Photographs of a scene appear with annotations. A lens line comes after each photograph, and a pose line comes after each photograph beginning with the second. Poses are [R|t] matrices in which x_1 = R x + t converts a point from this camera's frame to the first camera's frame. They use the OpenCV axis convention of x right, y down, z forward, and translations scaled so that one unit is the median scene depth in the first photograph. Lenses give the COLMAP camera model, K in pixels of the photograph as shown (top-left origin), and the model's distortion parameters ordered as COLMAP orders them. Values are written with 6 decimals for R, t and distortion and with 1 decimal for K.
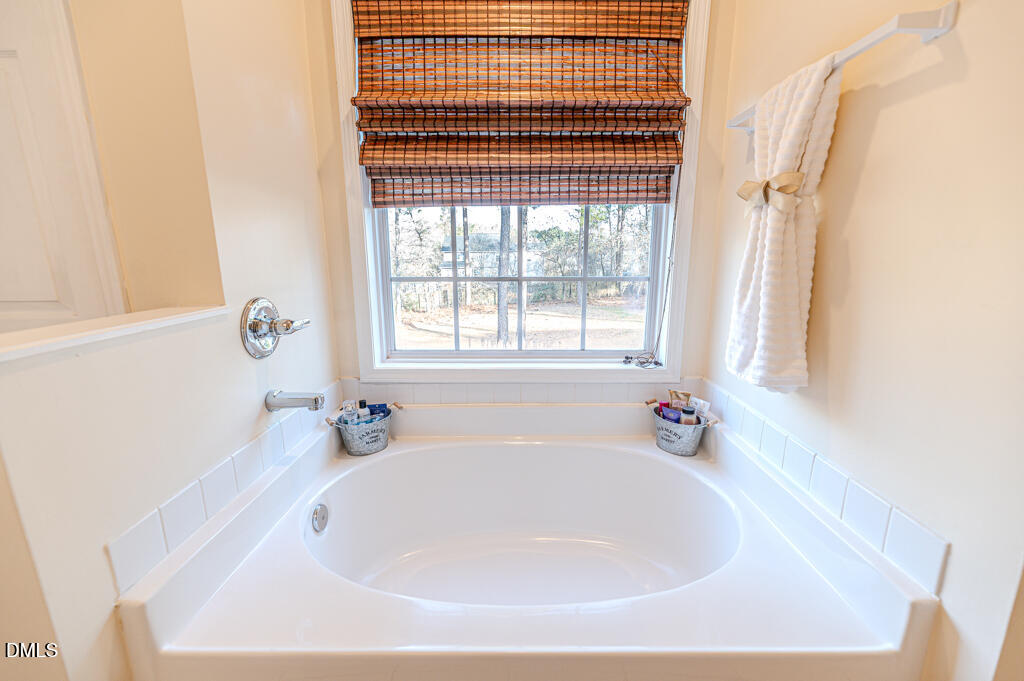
lens RADIAL K [[410.0, 0, 514.5], [0, 410.0, 337.8], [0, 0, 1]] dist [0.000649, -0.000281]
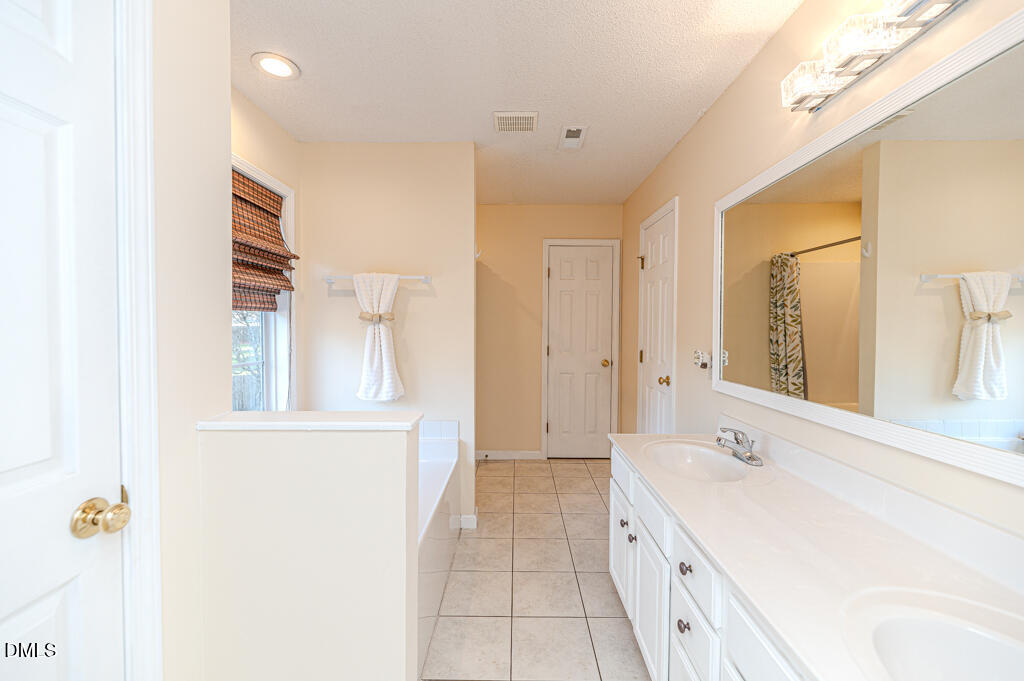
lens RADIAL K [[410.0, 0, 512.0], [0, 410.0, 336.2], [0, 0, 1]] dist [0.000649, -0.000281]
pose [[0.010644, -0.026853, 0.999583, -1.597868], [0.205302, 0.978402, 0.024097, -0.139438], [-0.978641, 0.204960, 0.015927, 0.204616]]
